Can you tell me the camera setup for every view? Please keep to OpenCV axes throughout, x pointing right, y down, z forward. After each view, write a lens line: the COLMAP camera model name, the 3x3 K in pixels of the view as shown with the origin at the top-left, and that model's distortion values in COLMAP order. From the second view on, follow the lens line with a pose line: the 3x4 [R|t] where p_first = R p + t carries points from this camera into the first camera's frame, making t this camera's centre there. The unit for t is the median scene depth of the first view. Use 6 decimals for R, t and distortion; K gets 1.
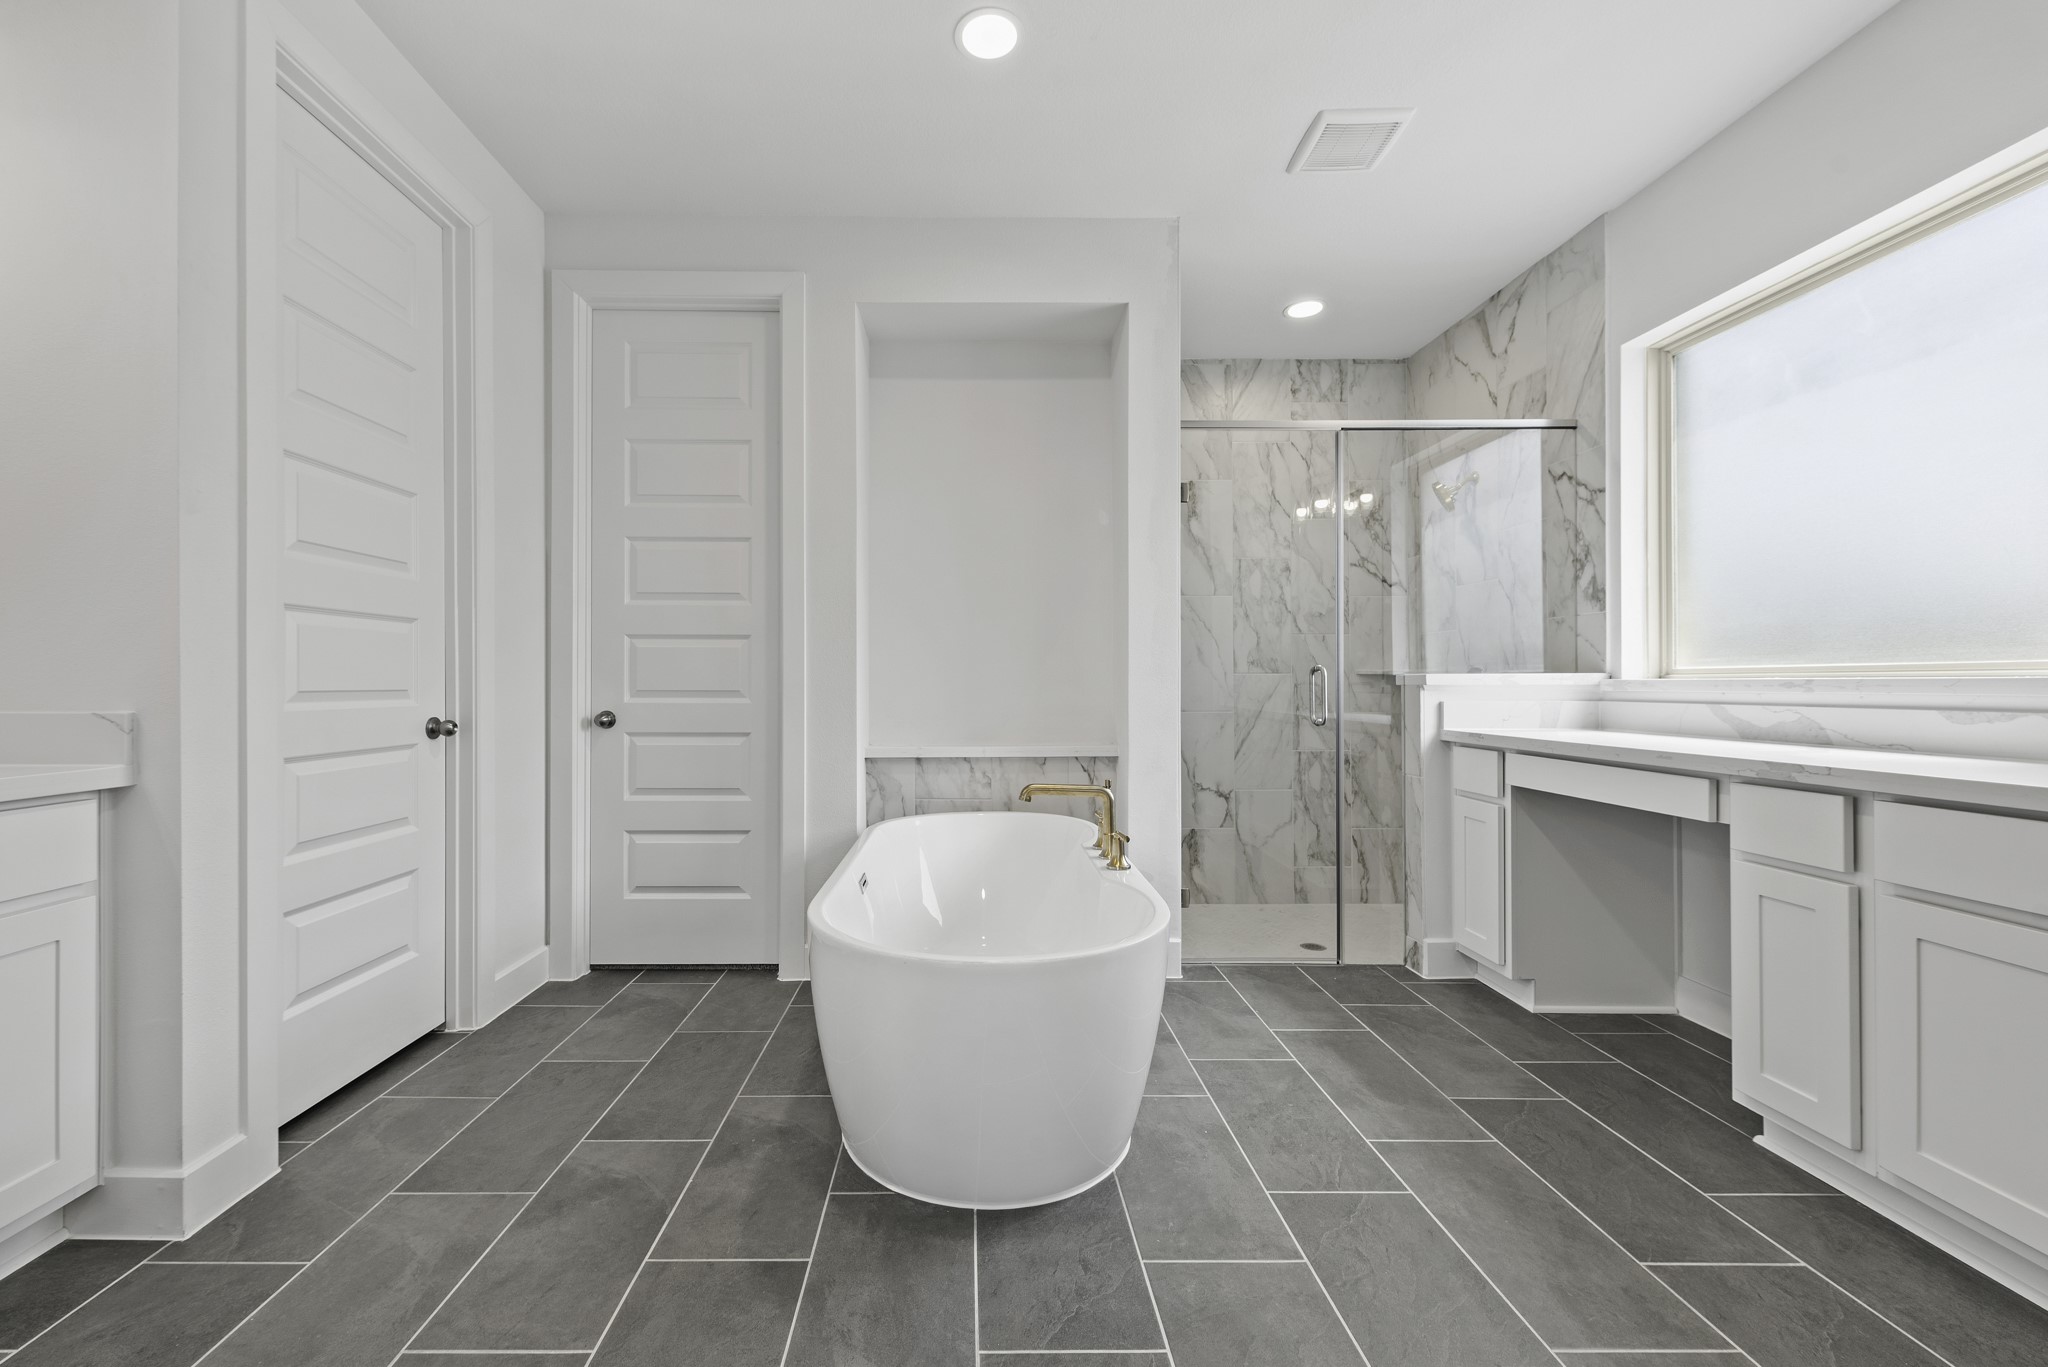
lens RADIAL K [[823.9, 0, 964.9], [0, 823.9, 674.5], [0, 0, 1]] dist [0.002961, -0.000433]
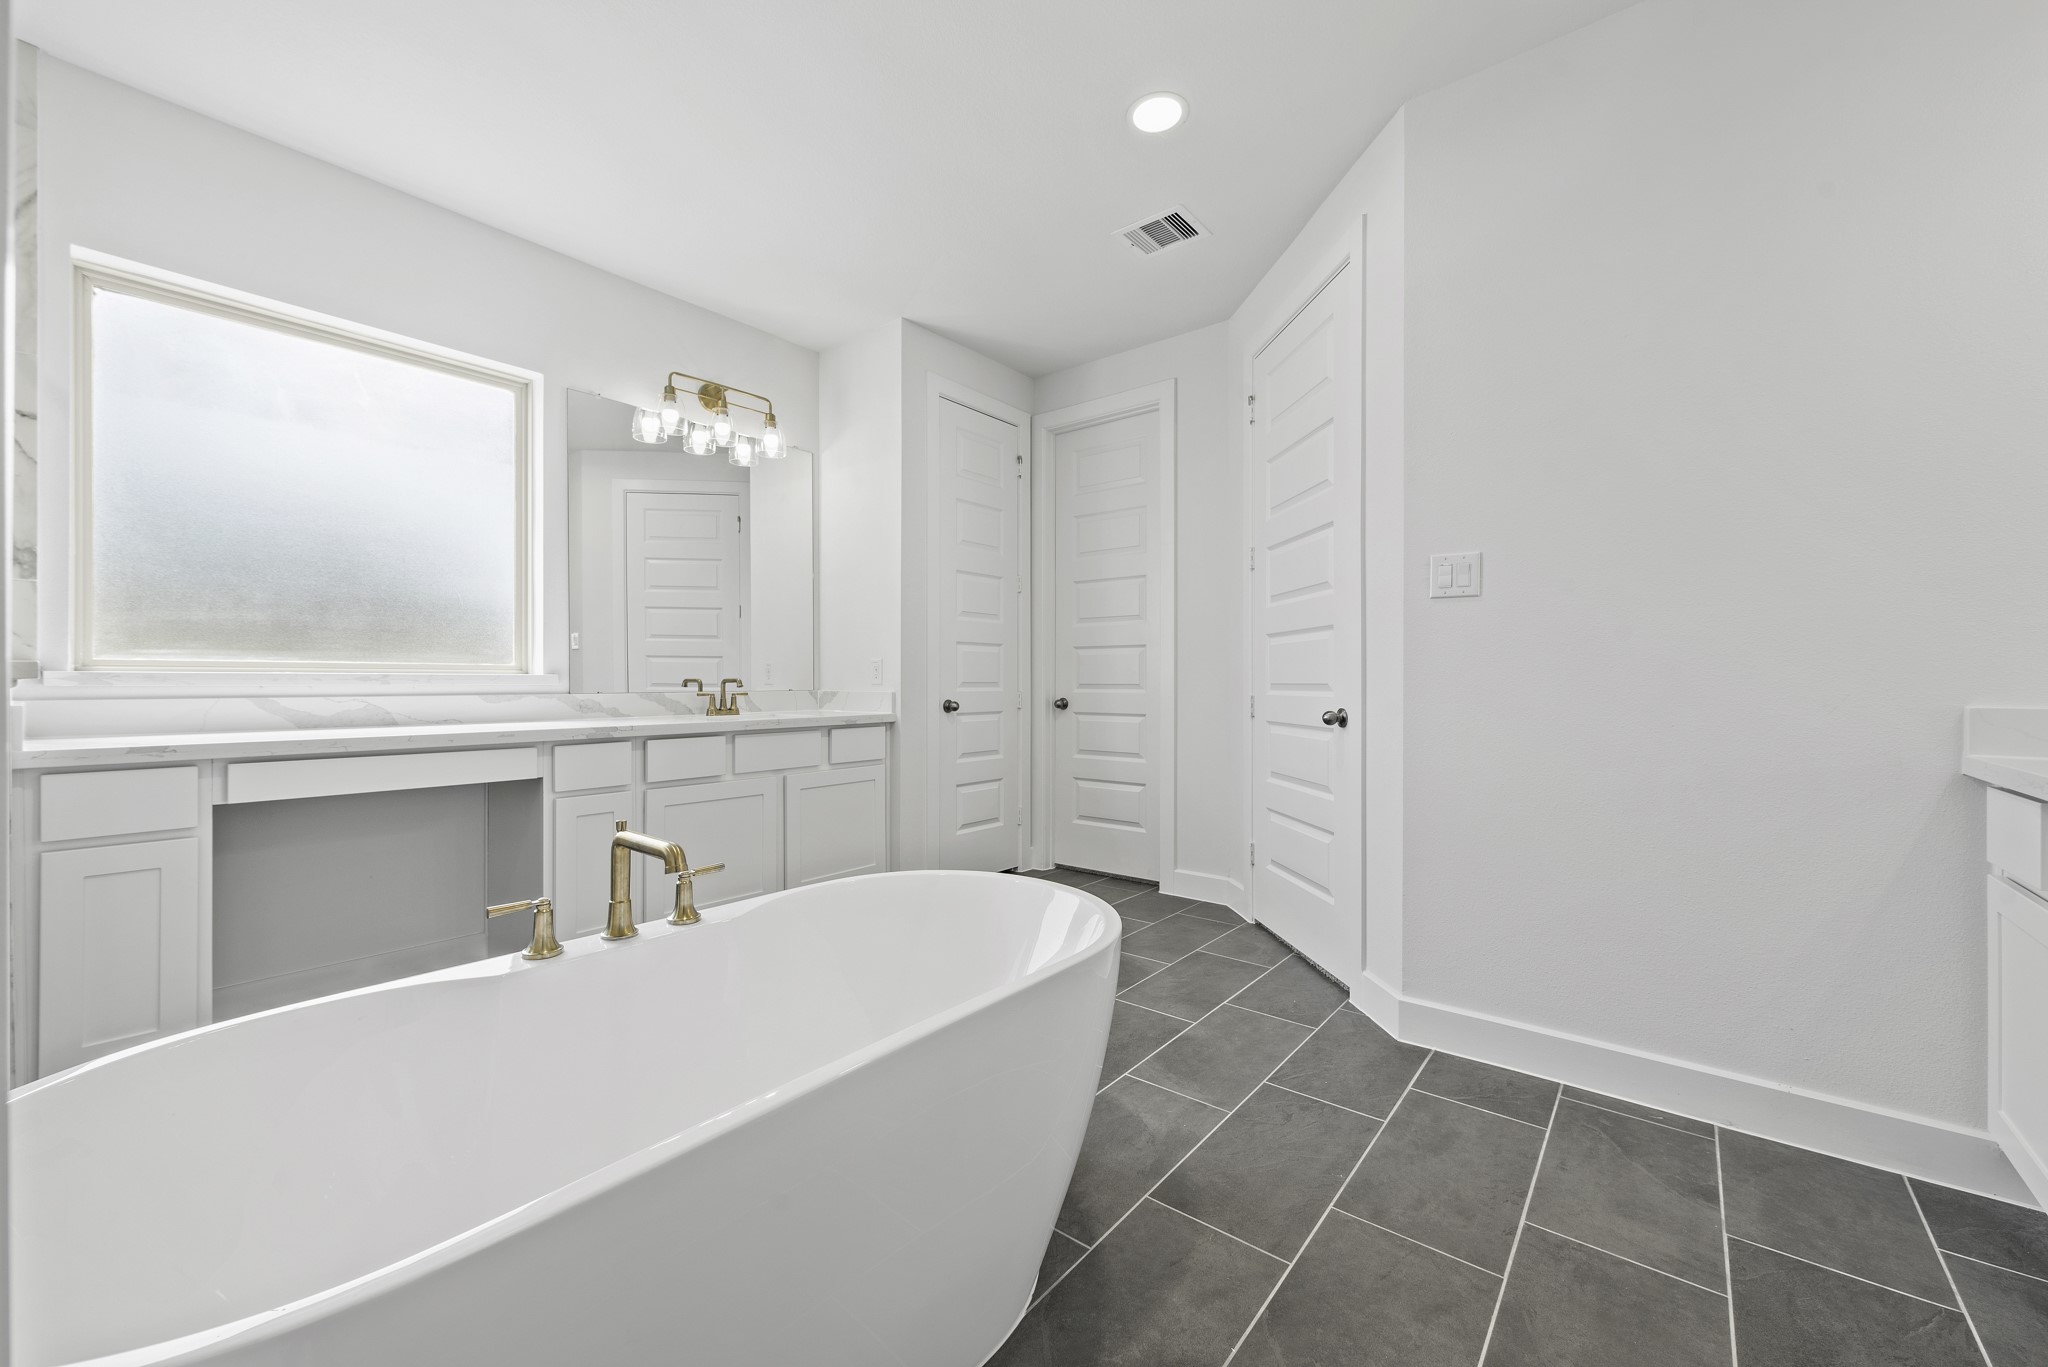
lens RADIAL K [[783.4, 0, 1036.6], [0, 783.4, 691.2], [0, 0, 1]] dist [0.000533, -0.000408]
pose [[-0.781456, -0.010679, 0.623869, -0.370085], [-0.008206, 0.999943, 0.006838, 0.011520], [-0.623907, 0.000224, -0.781499, 0.980560]]
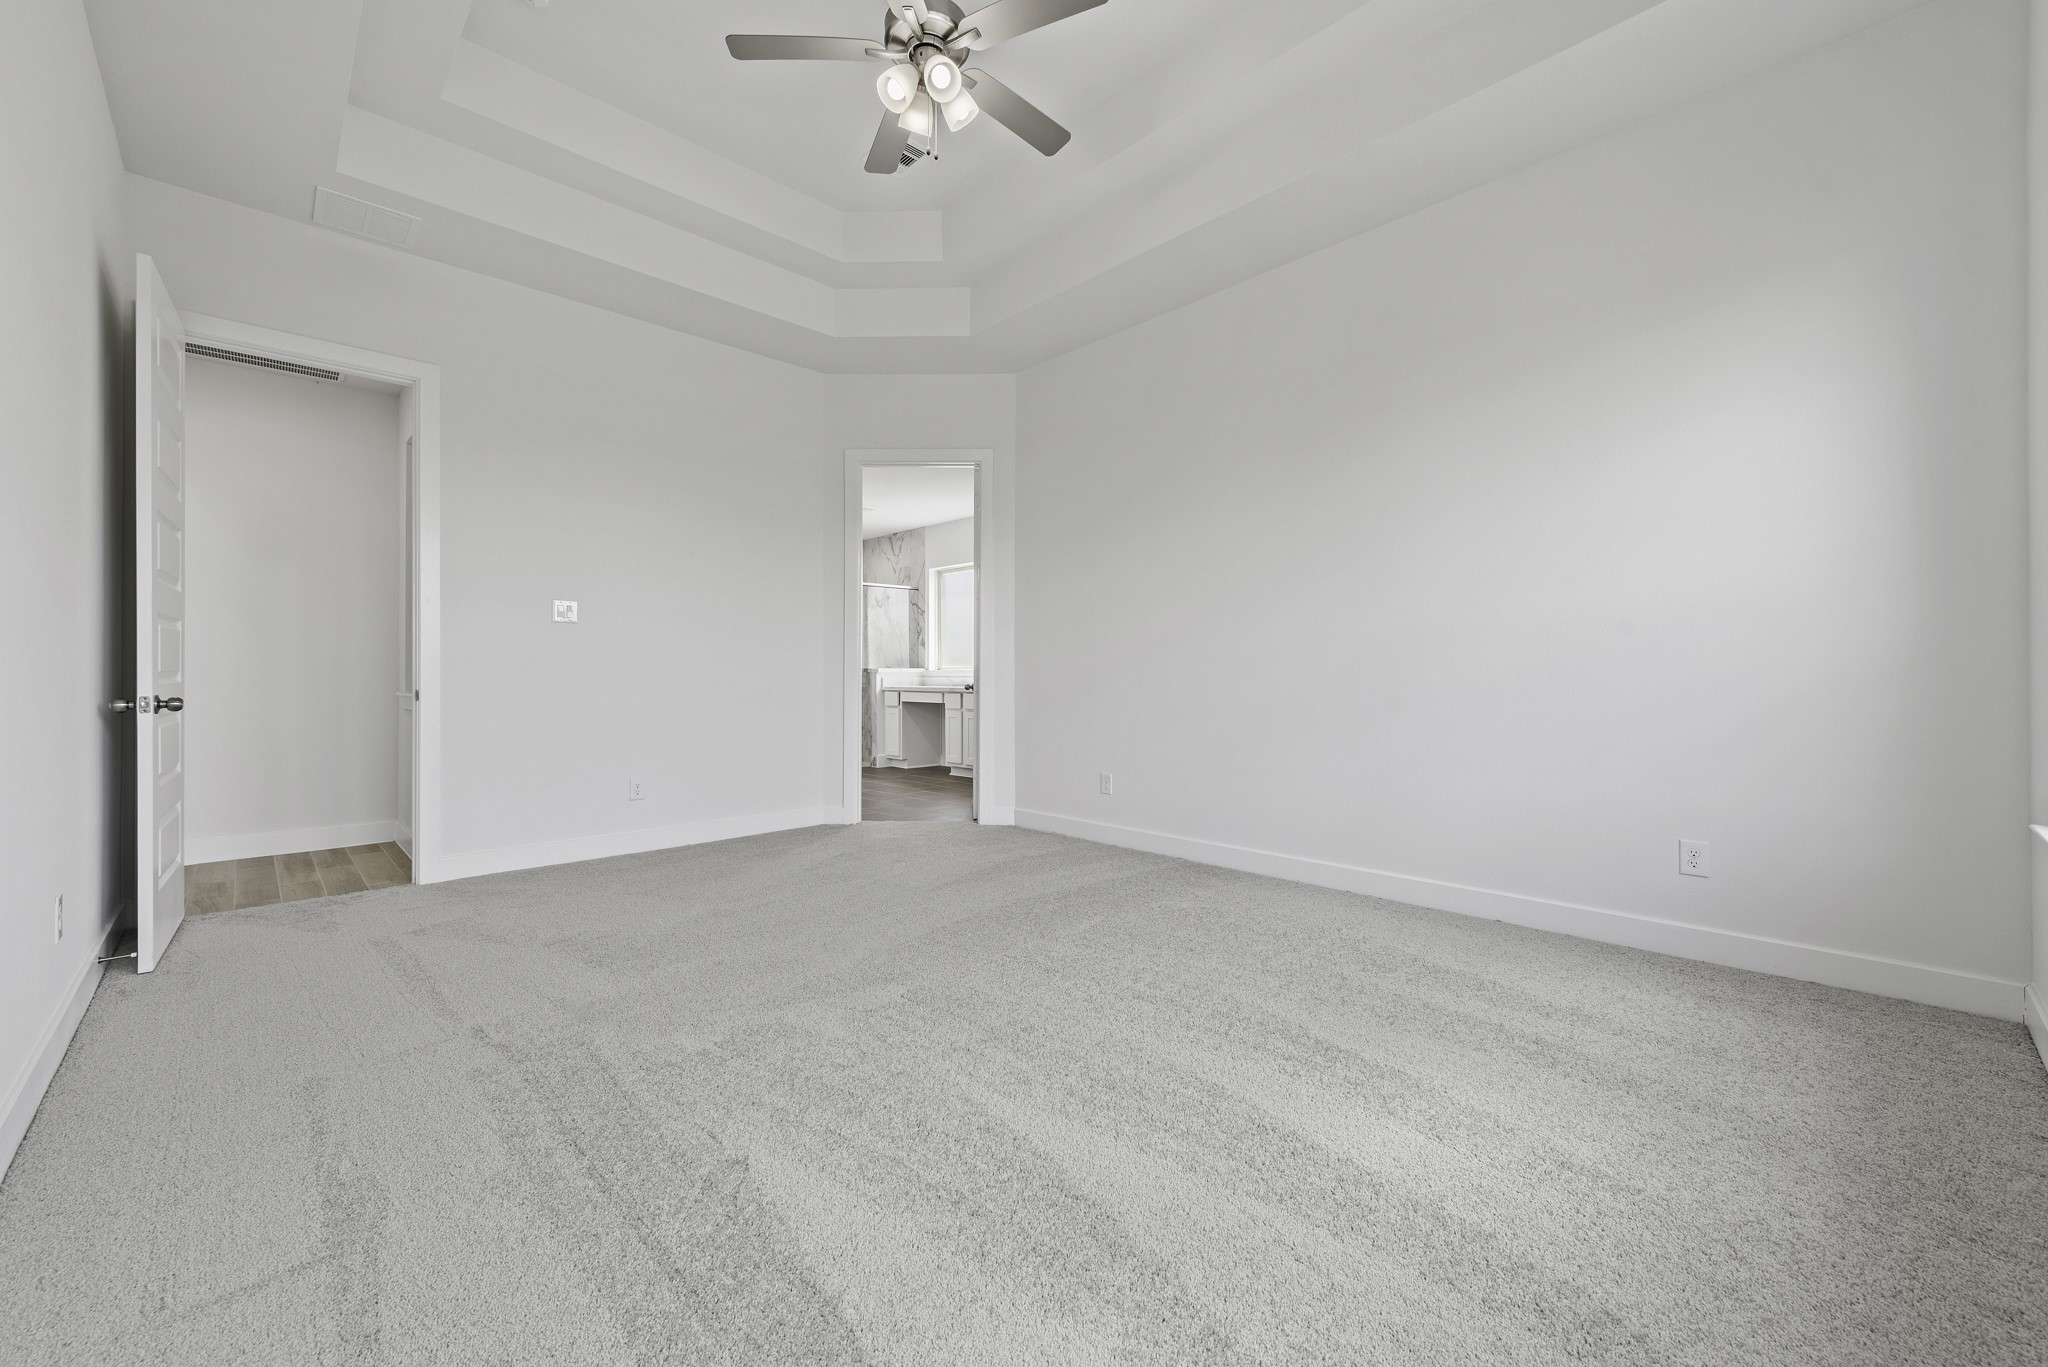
lens RADIAL K [[808.5, 0, 1029.2], [0, 808.5, 668.8], [0, 0, 1]] dist [0.002571, 0.000081]
pose [[0.718546, 0.000716, 0.695479, -1.126570], [-0.001376, 0.999999, 0.000392, -0.000975], [-0.695478, -0.001239, 0.718546, -1.549310]]
